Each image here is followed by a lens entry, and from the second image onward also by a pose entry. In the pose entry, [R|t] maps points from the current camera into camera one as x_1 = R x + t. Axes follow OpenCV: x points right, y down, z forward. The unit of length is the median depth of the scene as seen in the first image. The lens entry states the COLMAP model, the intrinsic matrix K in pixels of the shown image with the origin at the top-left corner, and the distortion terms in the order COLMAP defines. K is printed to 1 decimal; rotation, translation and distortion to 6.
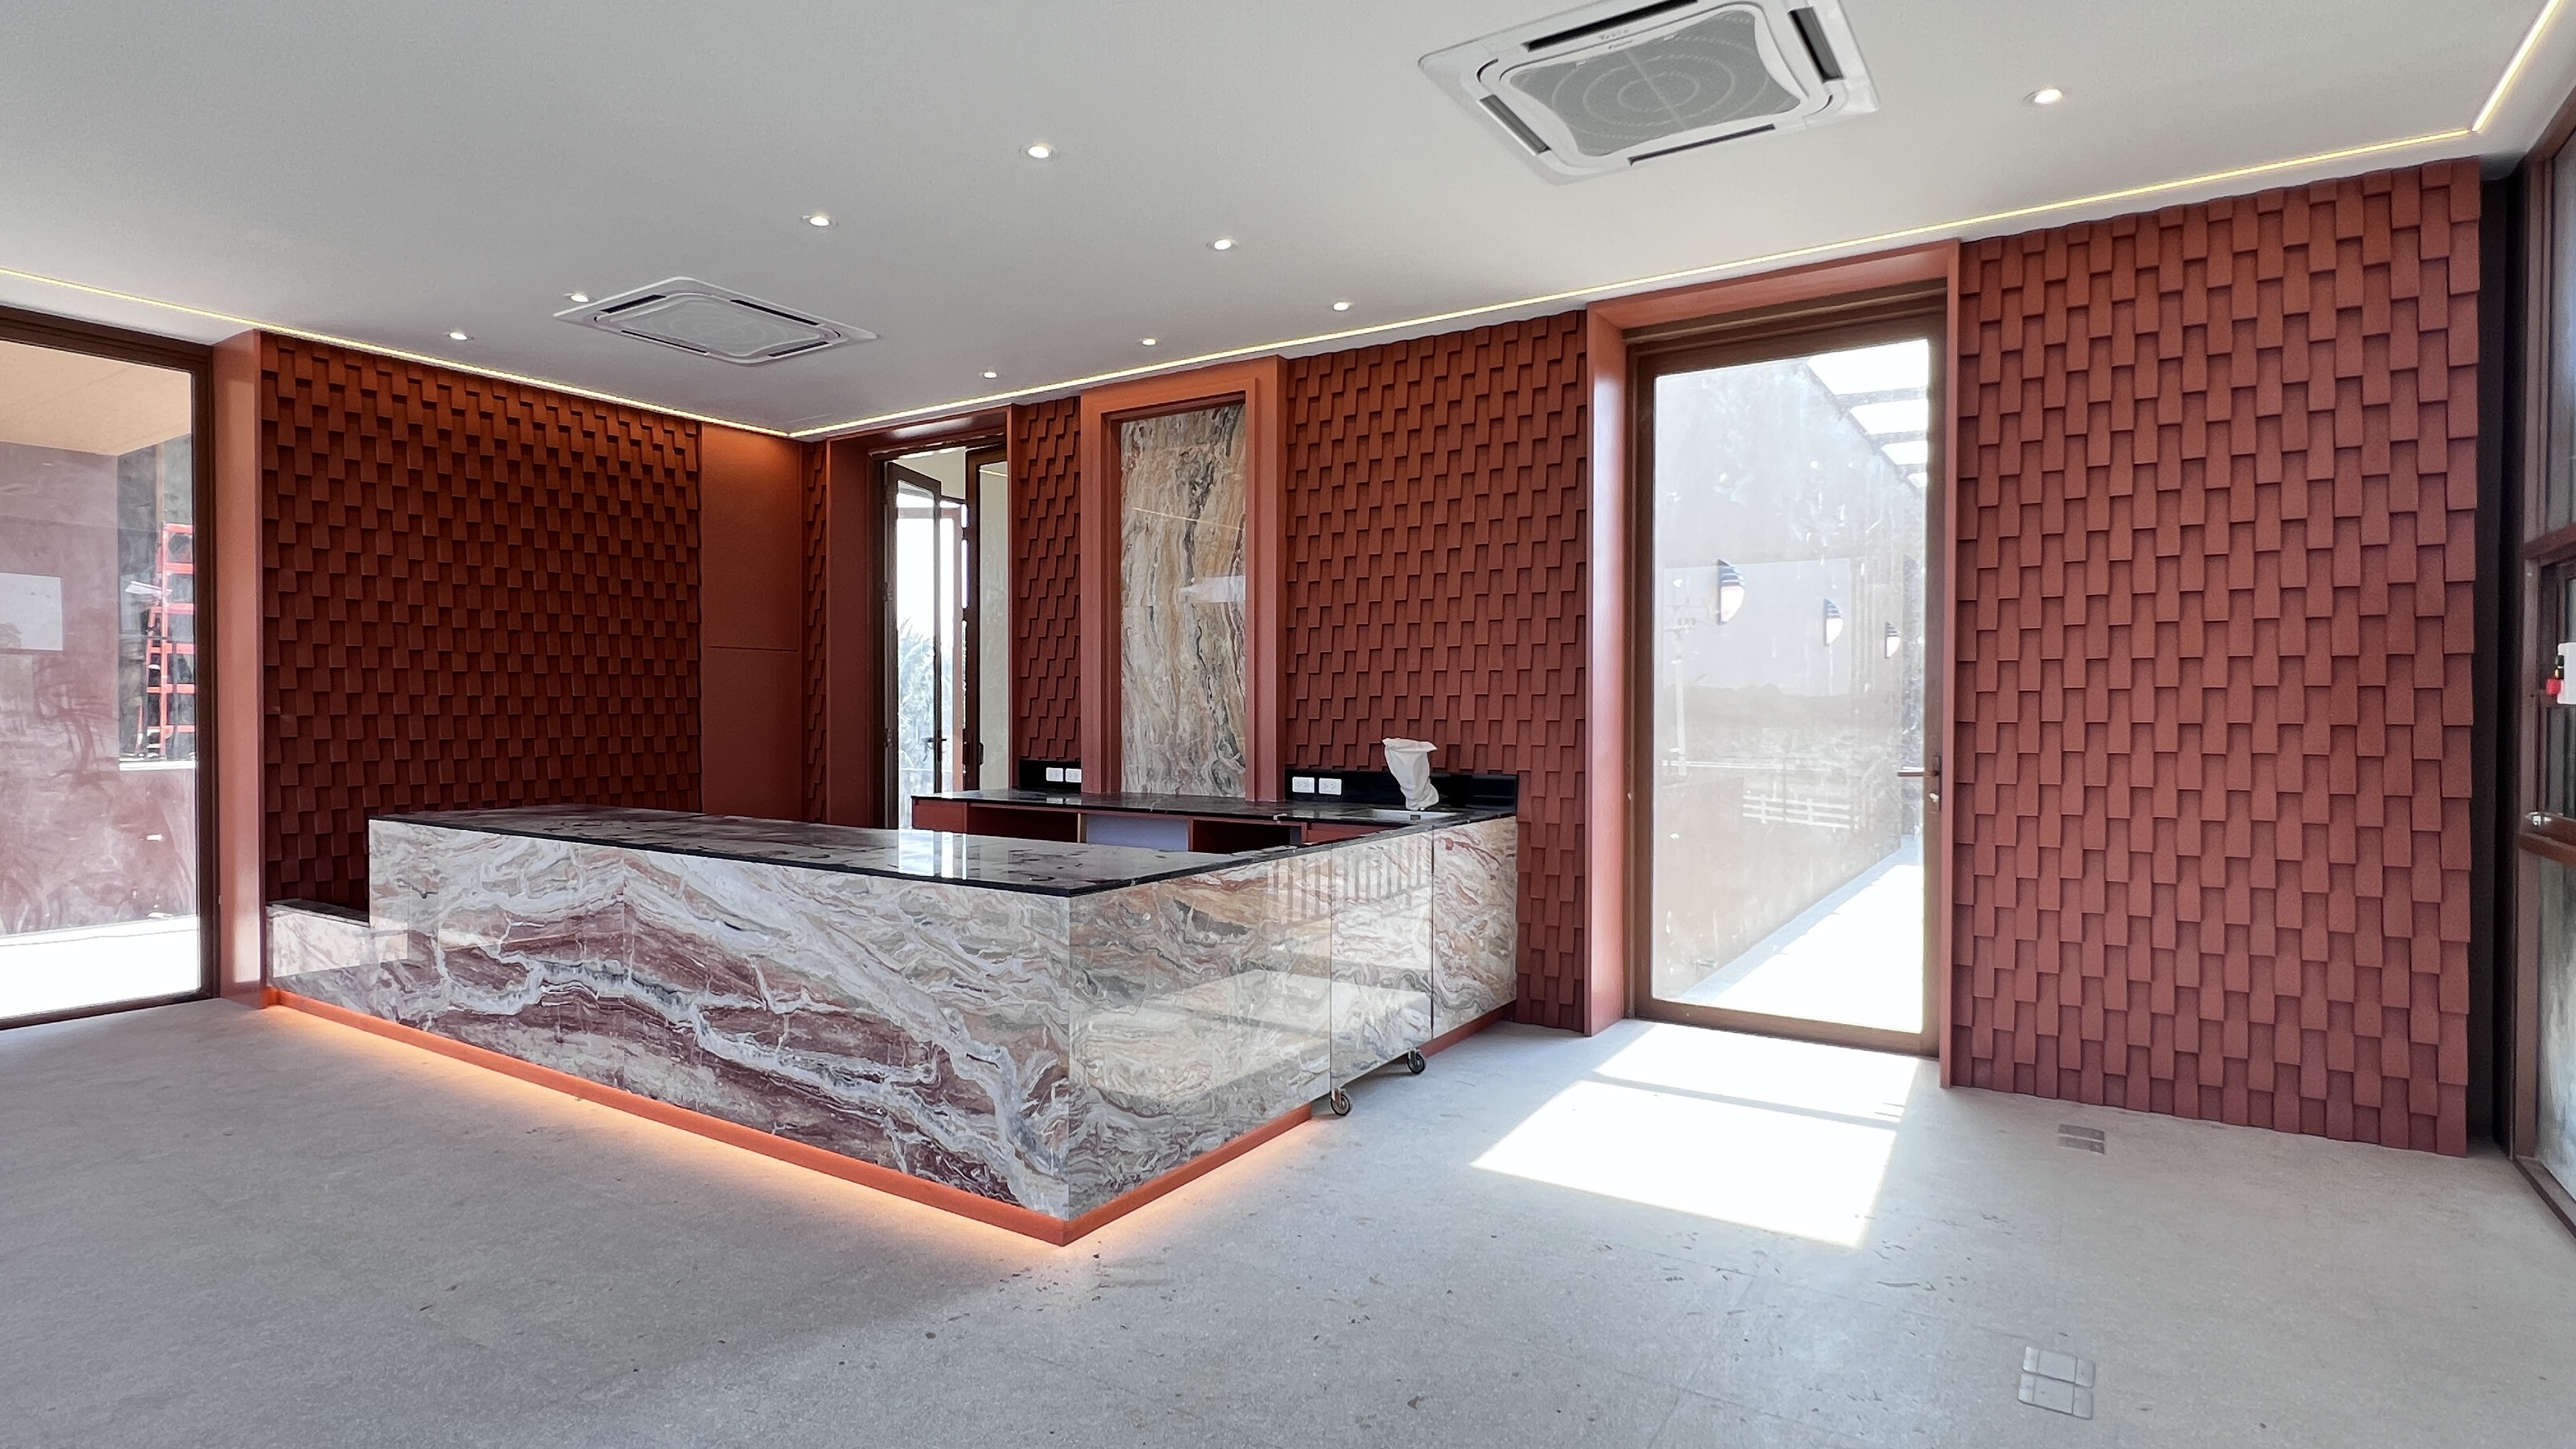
lens RADIAL K [[1277.1, 0, 1276.8], [0, 1277.1, 726.2], [0, 0, 1]] dist [-0.001790, -0.001063]
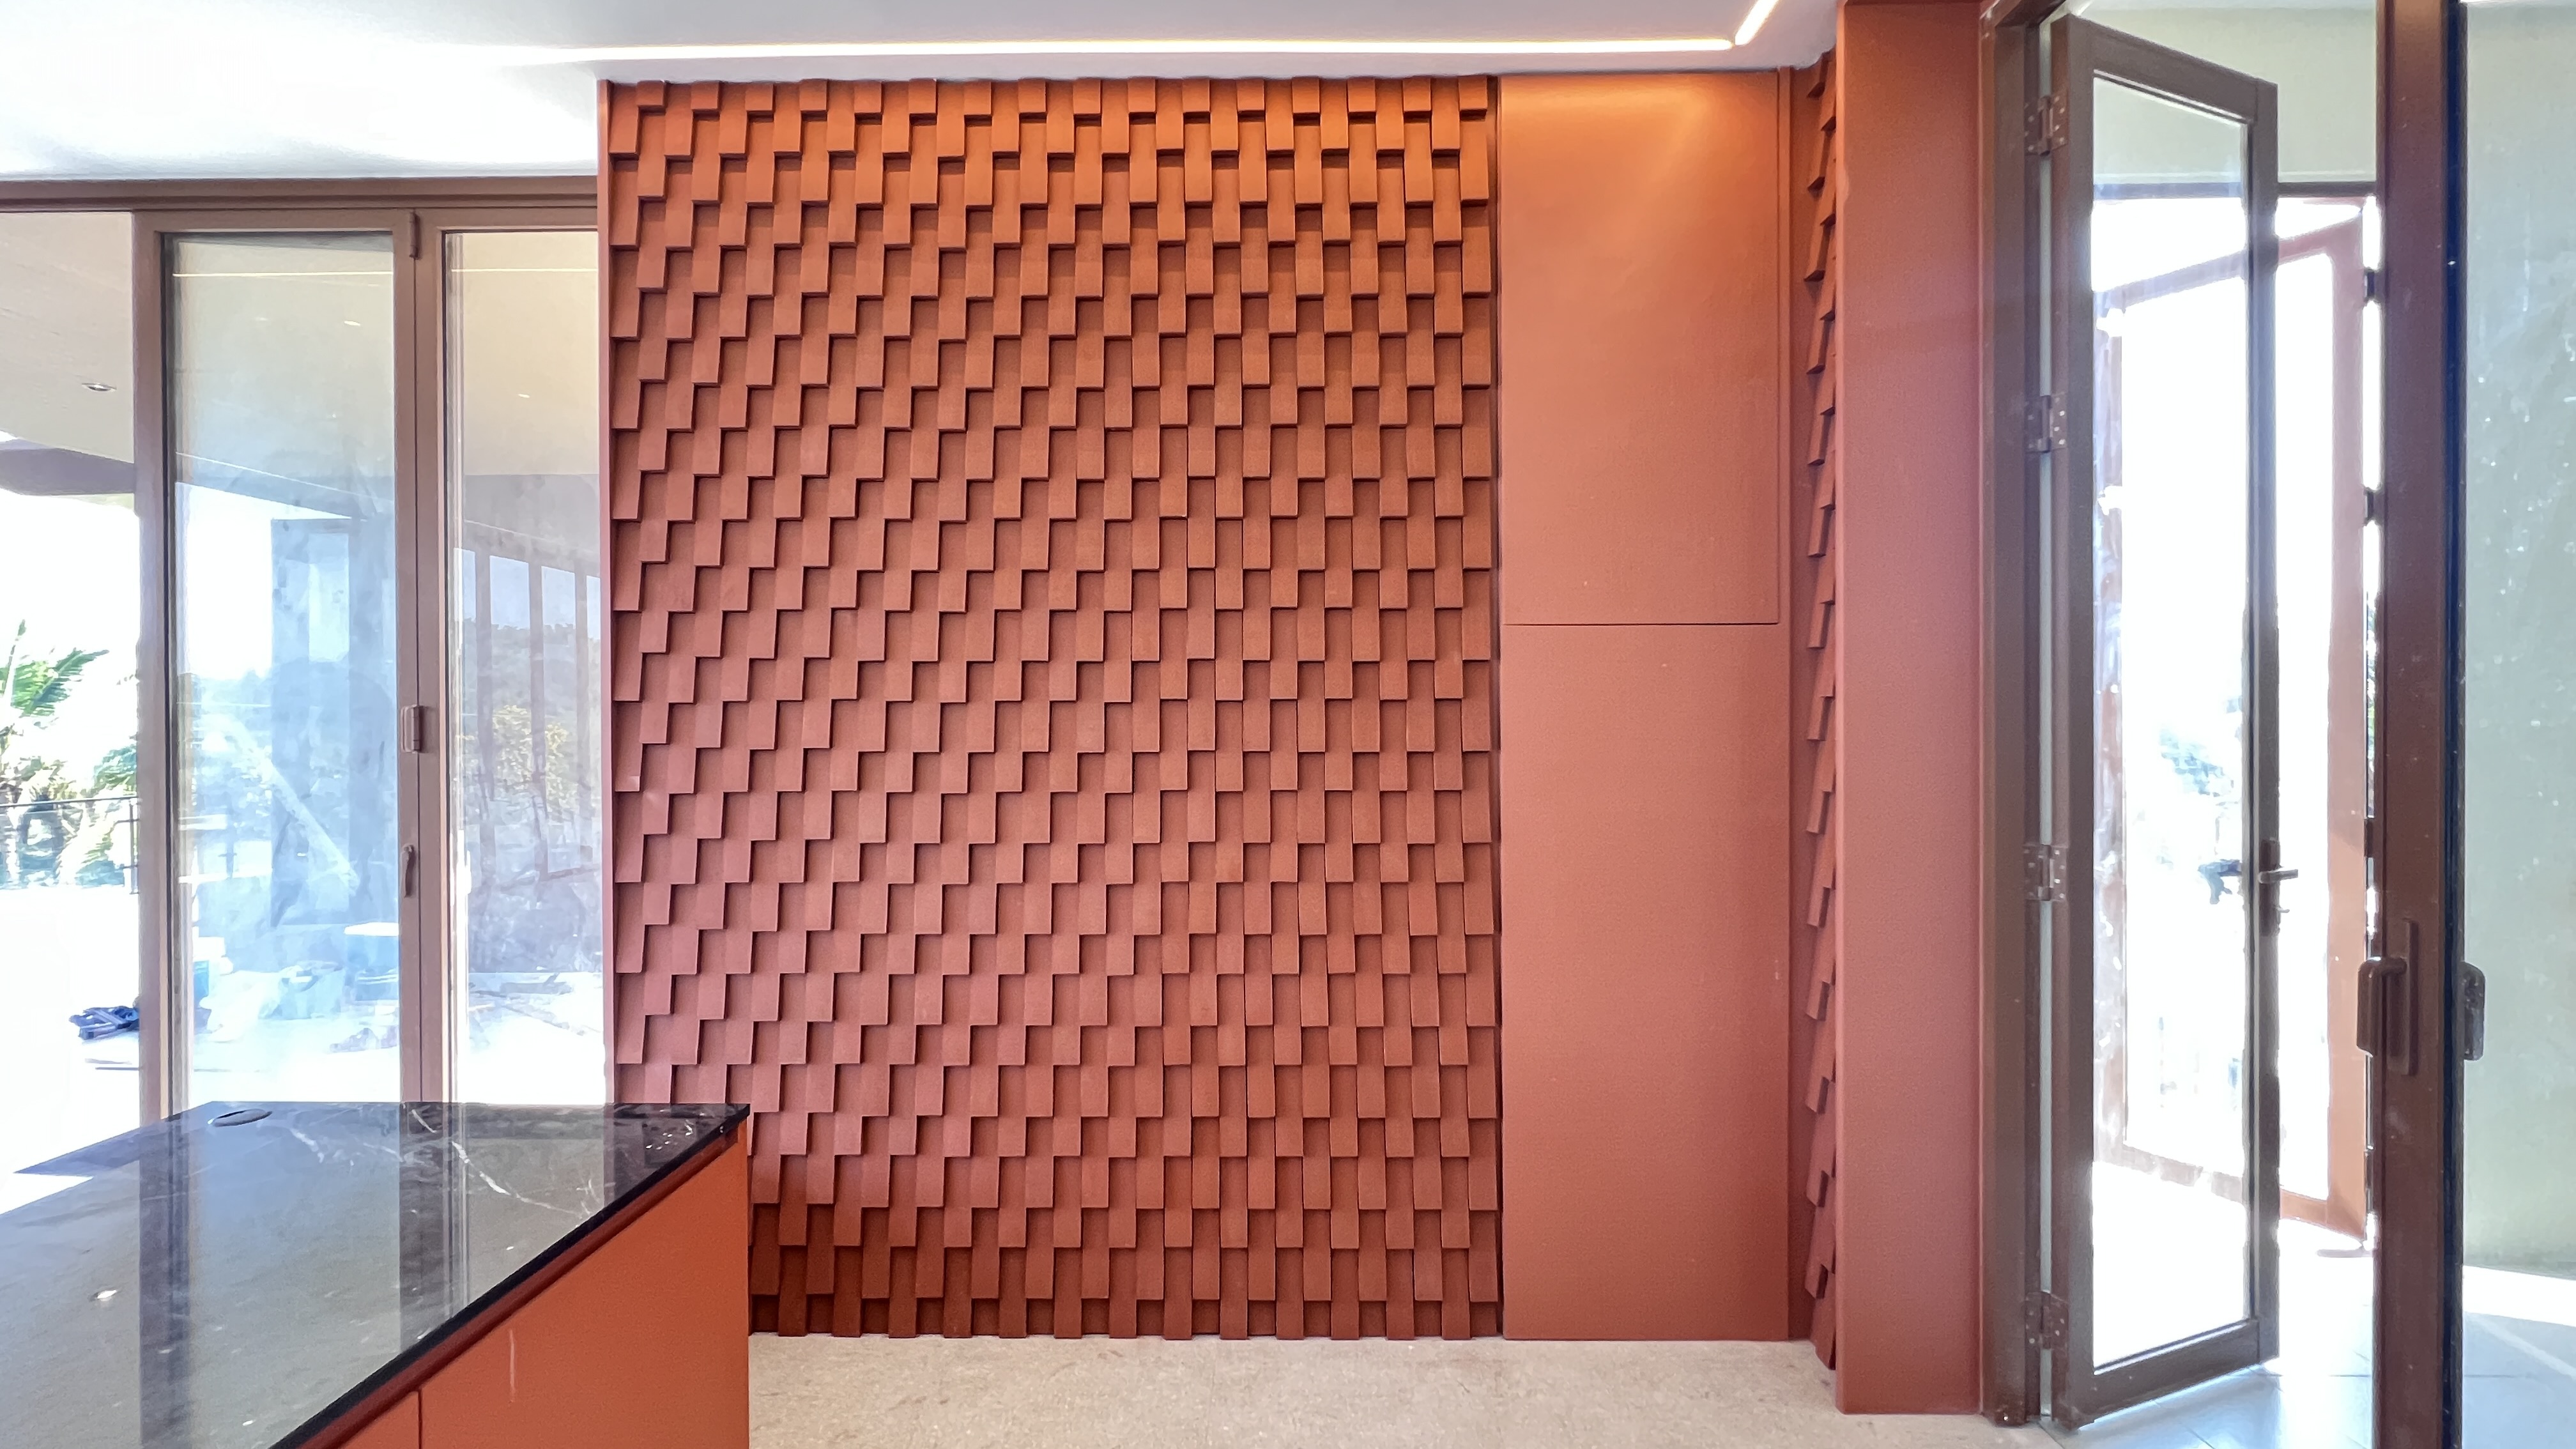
lens RADIAL K [[1122.0, 0, 1288.0], [0, 1122.0, 724.5], [0, 0, 1]] dist [-0.001787, -0.000125]
pose [[0.537347, 0.002106, -0.843359, -0.268532], [-0.007048, 0.999973, -0.001993, -0.042196], [0.843332, 0.007015, 0.537347, 1.091432]]
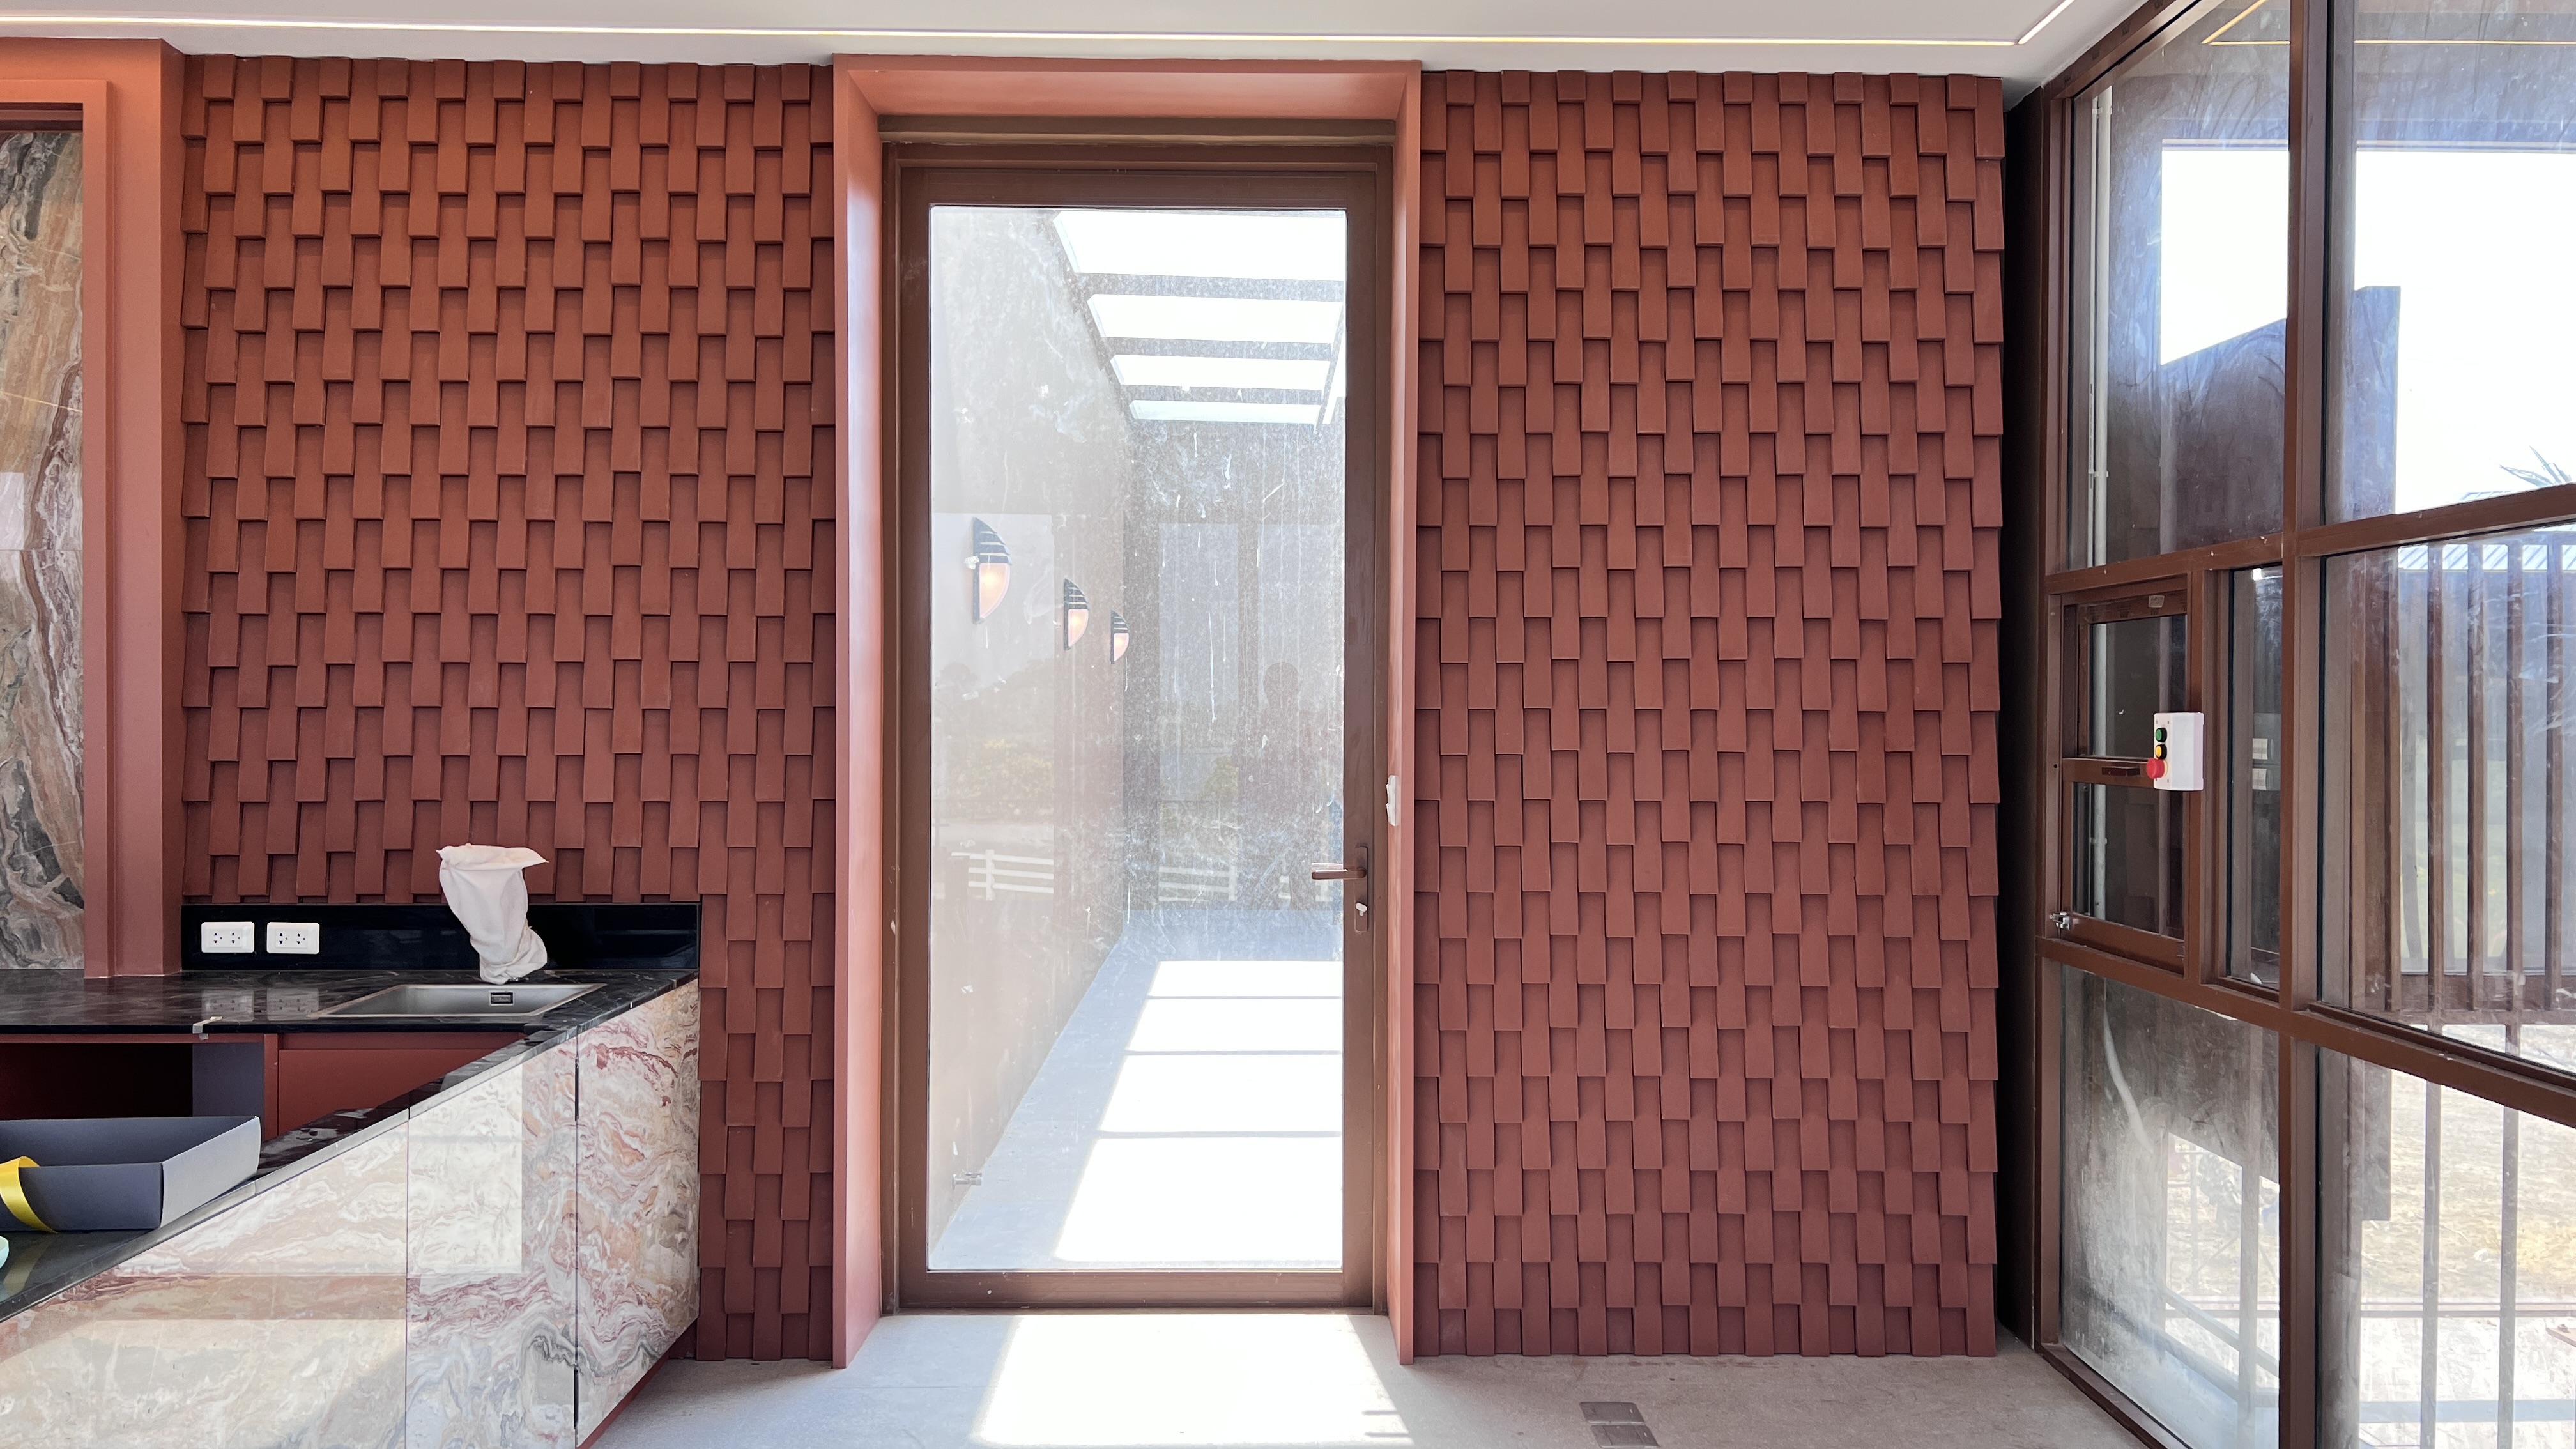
lens RADIAL K [[1930.9, 0, 1280.0], [0, 1930.9, 724.7], [0, 0, 1]] dist [0.039558, -0.046829]
pose [[0.828438, -0.003925, 0.560067, -0.074246], [0.005965, 0.999981, -0.001816, -0.037230], [-0.560049, 0.004845, 0.828445, 0.195530]]
